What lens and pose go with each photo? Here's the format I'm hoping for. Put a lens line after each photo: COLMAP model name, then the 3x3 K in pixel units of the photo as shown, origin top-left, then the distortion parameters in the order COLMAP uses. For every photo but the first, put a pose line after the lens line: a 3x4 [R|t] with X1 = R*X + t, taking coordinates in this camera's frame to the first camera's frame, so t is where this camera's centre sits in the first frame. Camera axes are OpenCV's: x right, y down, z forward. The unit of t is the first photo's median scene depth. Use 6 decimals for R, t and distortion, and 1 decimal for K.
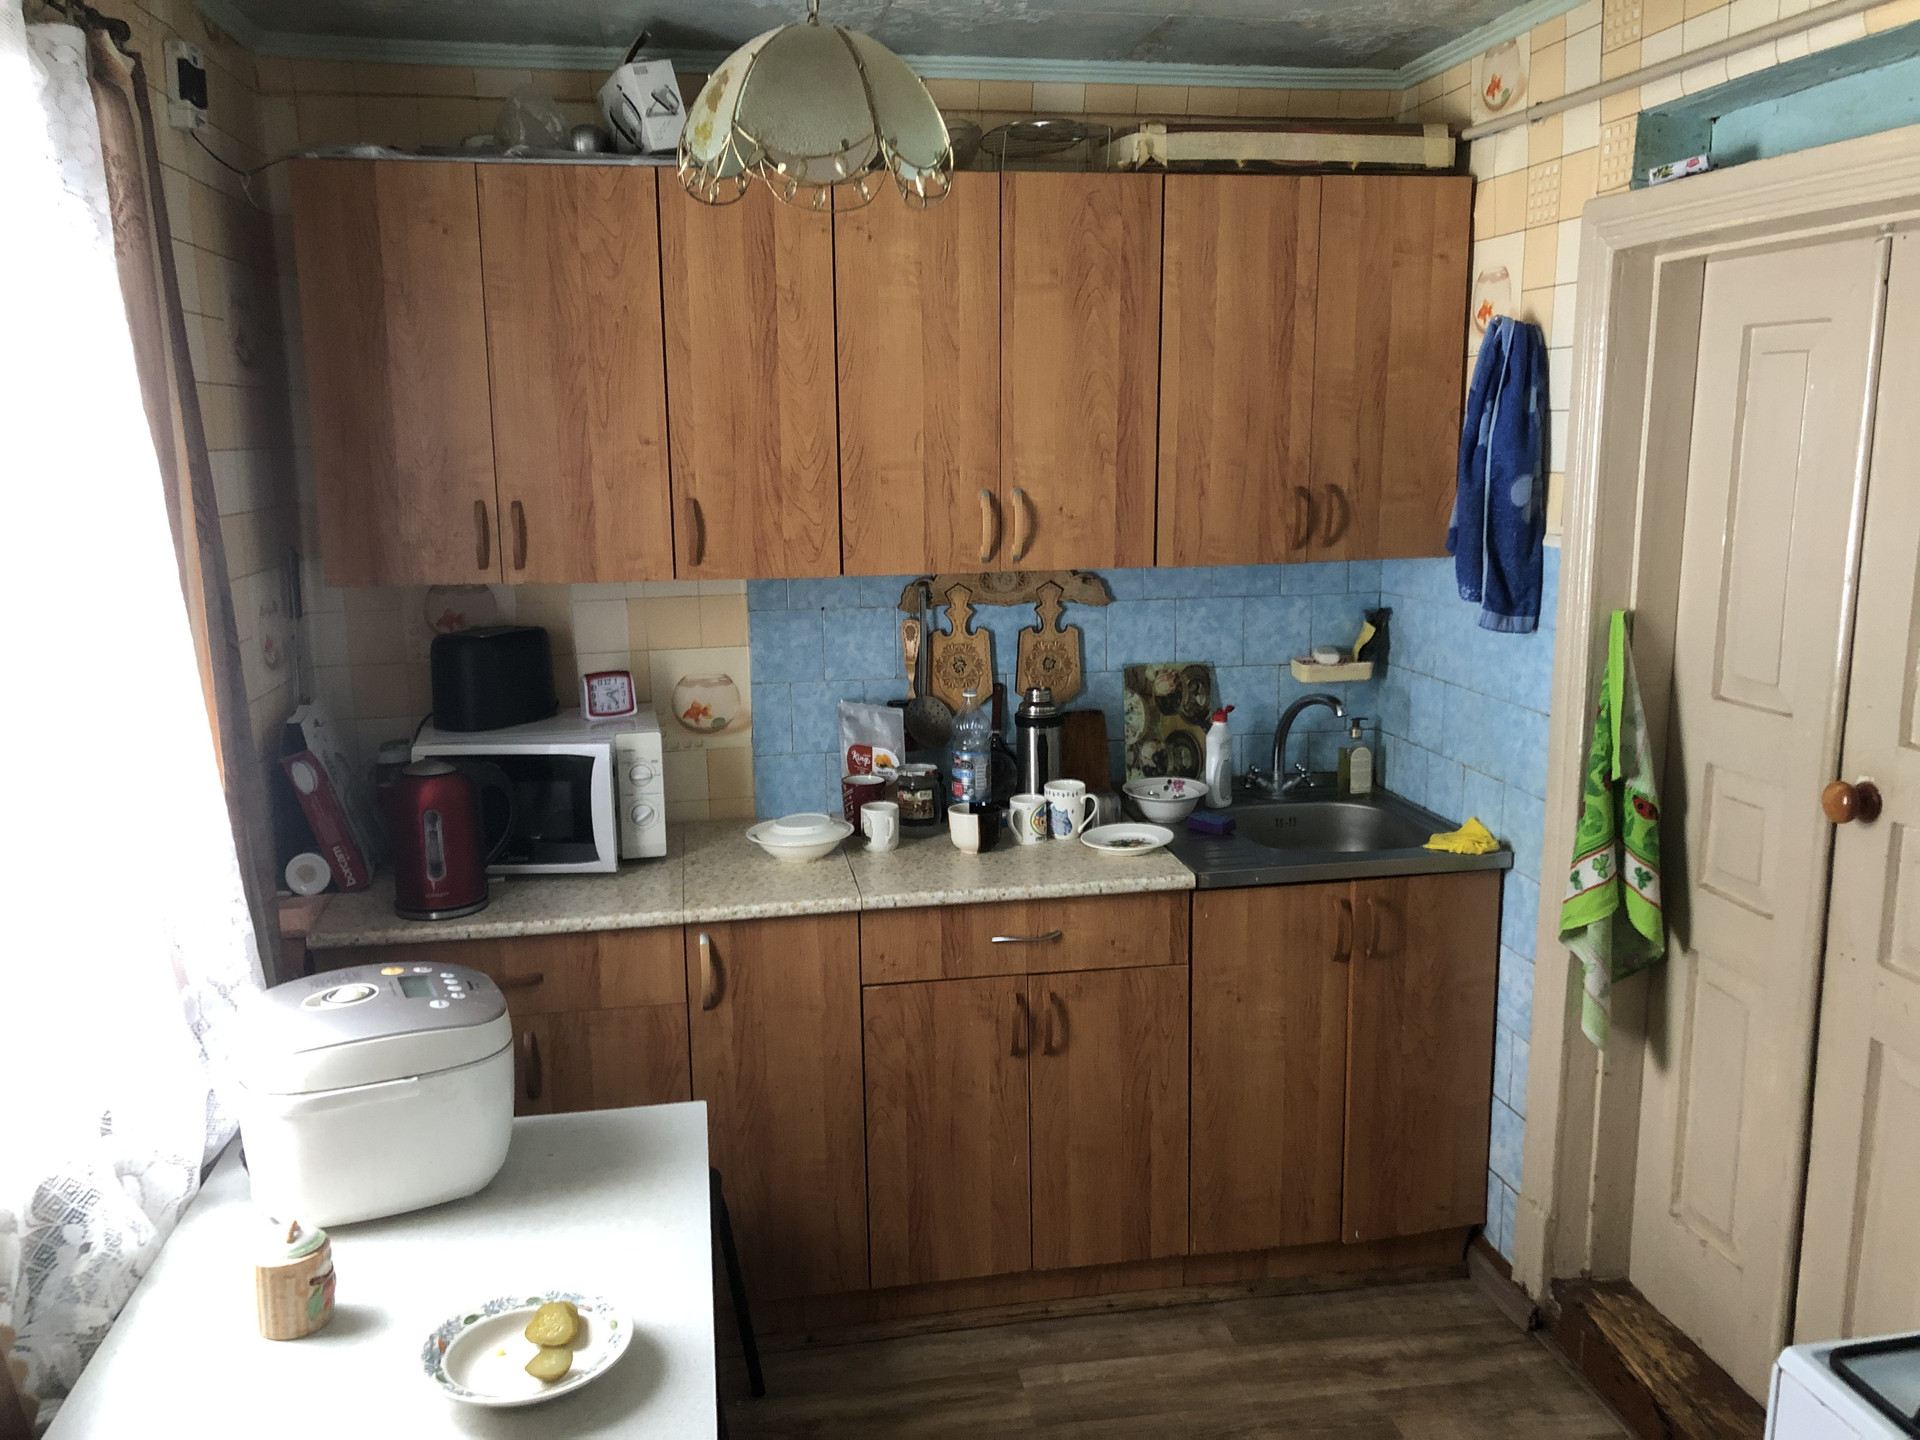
lens RADIAL K [[1586.9, 0, 960.0], [0, 1586.9, 720.0], [0, 0, 1]] dist [0.127086, -0.304173]
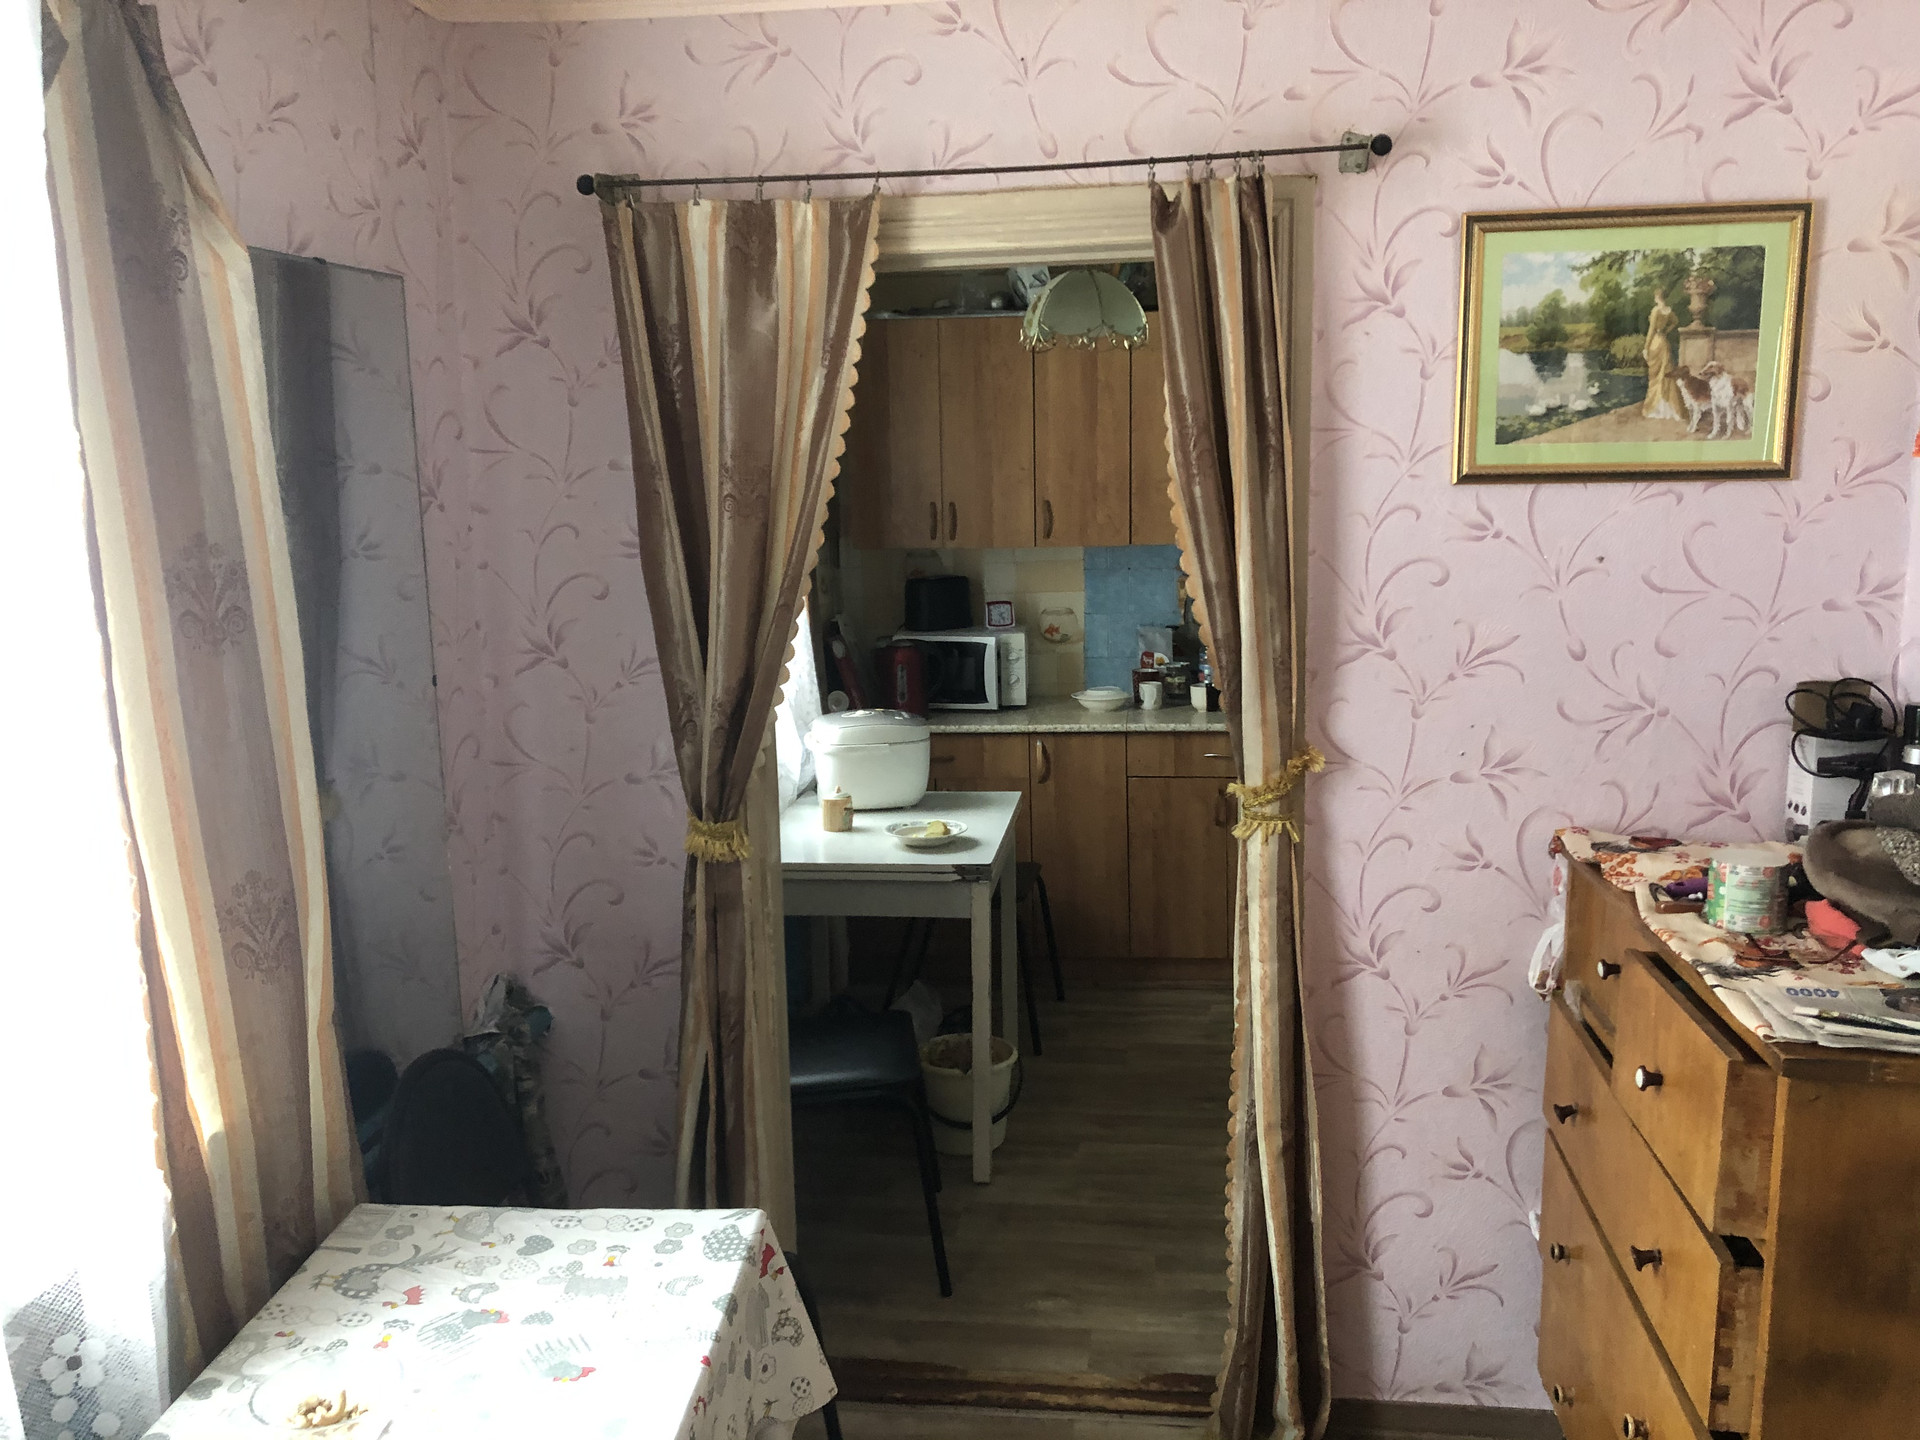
lens RADIAL K [[1406.3, 0, 960.0], [0, 1406.3, 720.0], [0, 0, 1]] dist [0.068184, -0.000590]
pose [[0.959306, 0.039532, -0.279587, 0.185187], [-0.040357, 0.999181, 0.002805, 0.103393], [0.279469, 0.008592, 0.960116, -0.521683]]
